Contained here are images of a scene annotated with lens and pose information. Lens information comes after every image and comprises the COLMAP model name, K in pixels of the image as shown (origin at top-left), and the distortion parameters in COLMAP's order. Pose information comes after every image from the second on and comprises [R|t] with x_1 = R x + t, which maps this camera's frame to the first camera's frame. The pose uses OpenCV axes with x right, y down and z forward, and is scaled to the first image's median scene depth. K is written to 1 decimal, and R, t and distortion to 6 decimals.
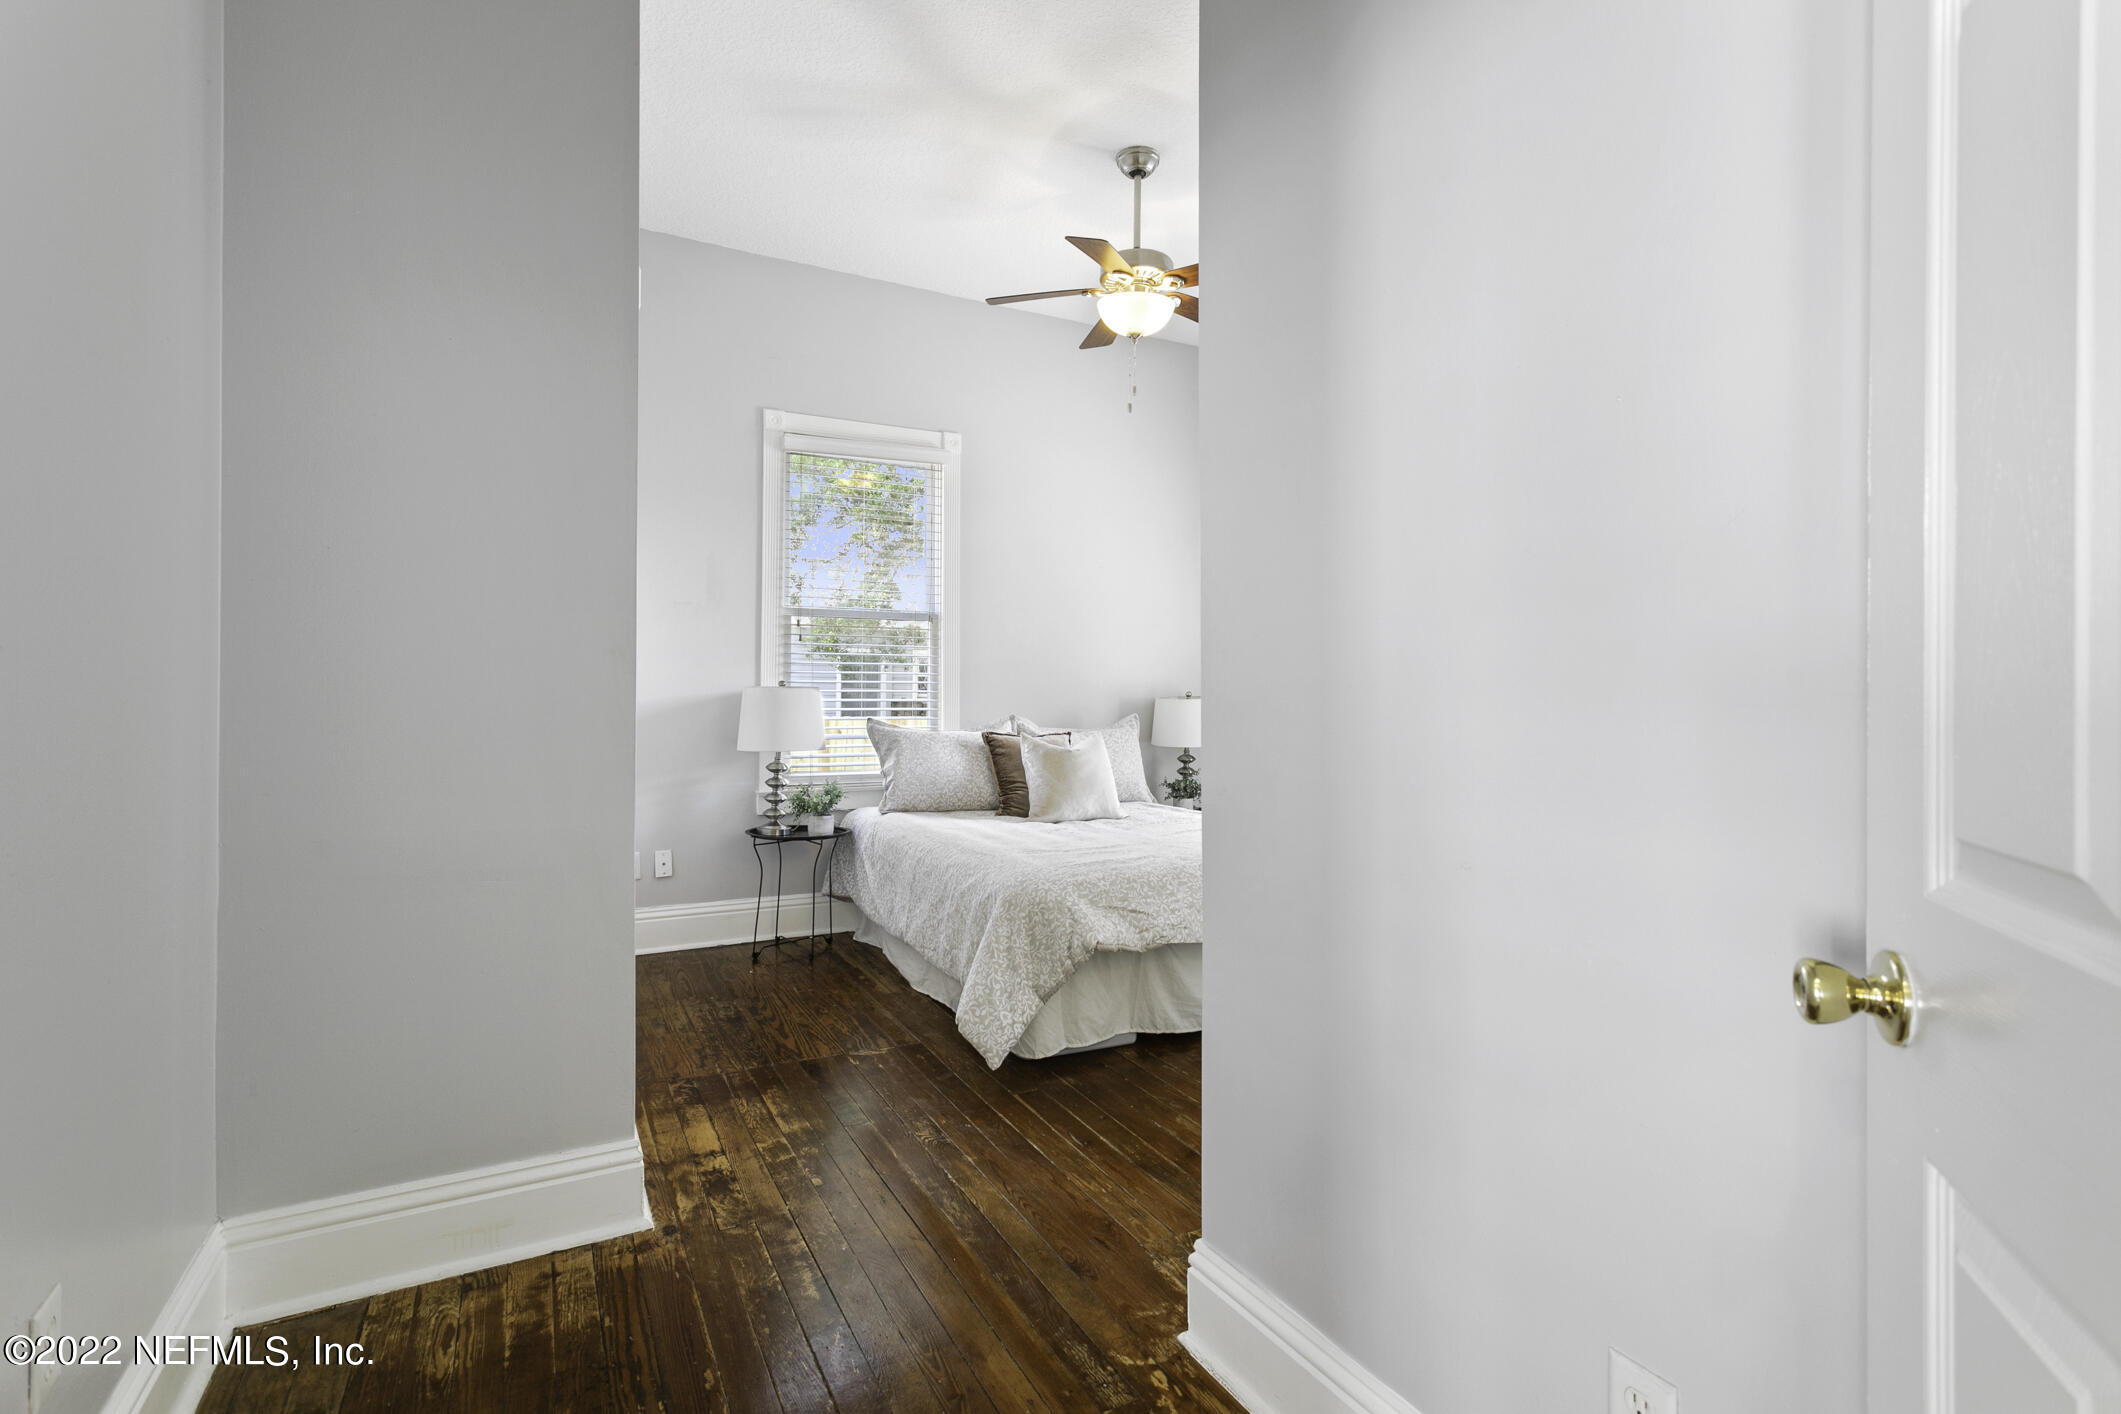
lens RADIAL K [[1006.9, 0, 1052.7], [0, 1006.9, 676.4], [0, 0, 1]] dist [-0.000089, 0.000093]
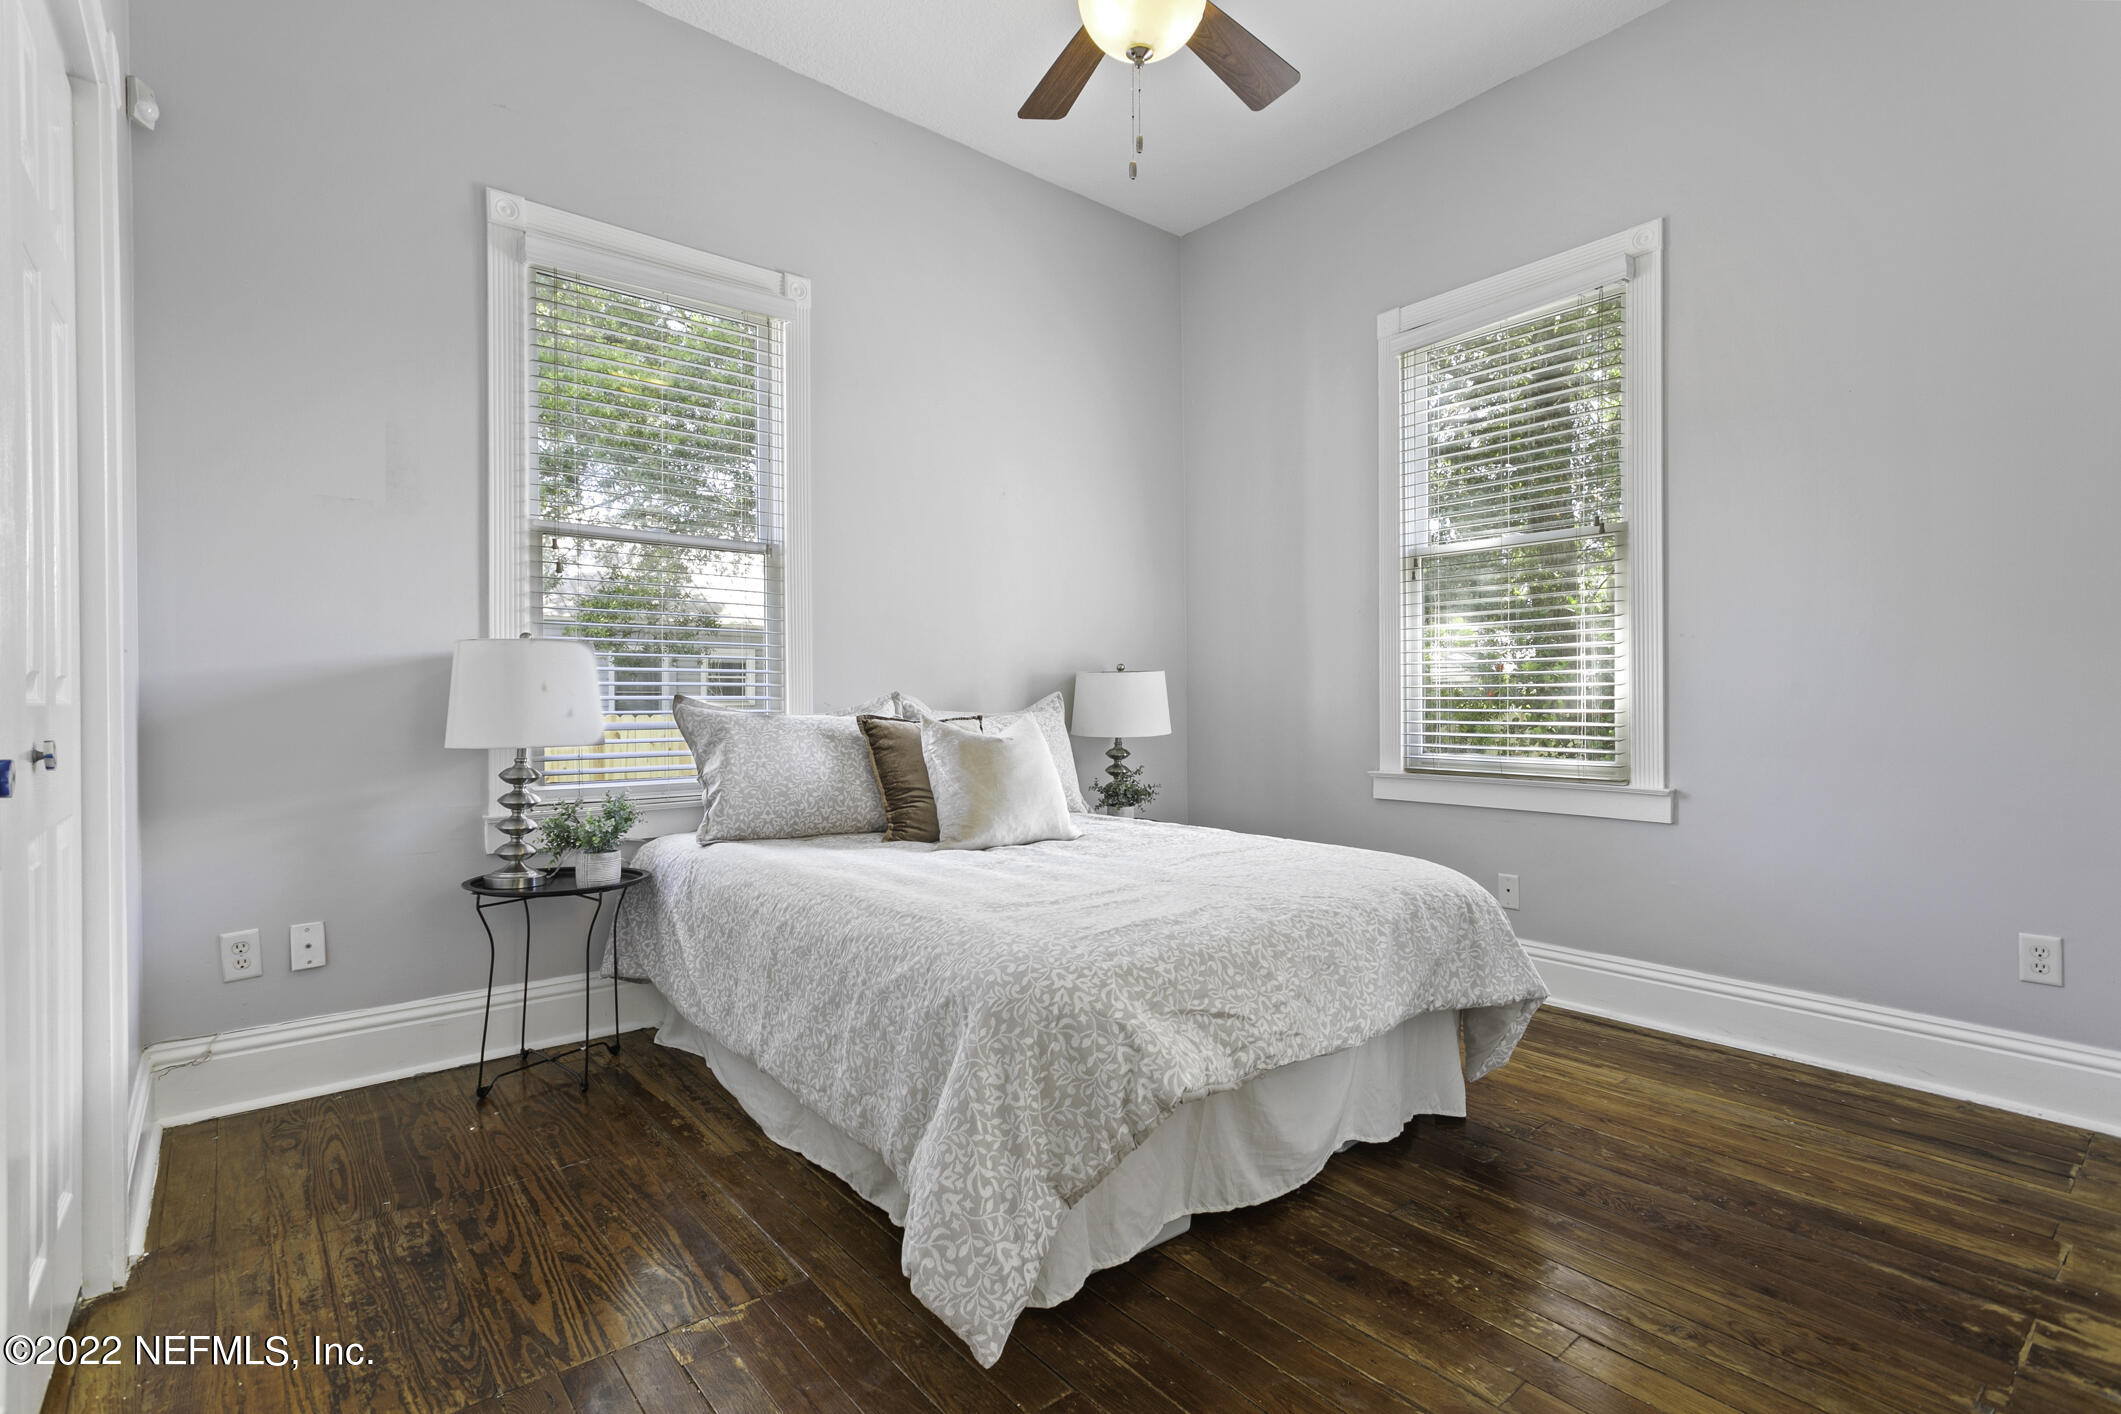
lens RADIAL K [[1004.7, 0, 1052.6], [0, 1004.7, 704.1], [0, 0, 1]] dist [0.003847, 0.000822]
pose [[0.978828, -0.008869, 0.204494, -0.085082], [0.005199, 0.999816, 0.018474, 0.038972], [-0.204620, -0.017020, 0.978693, 0.350887]]
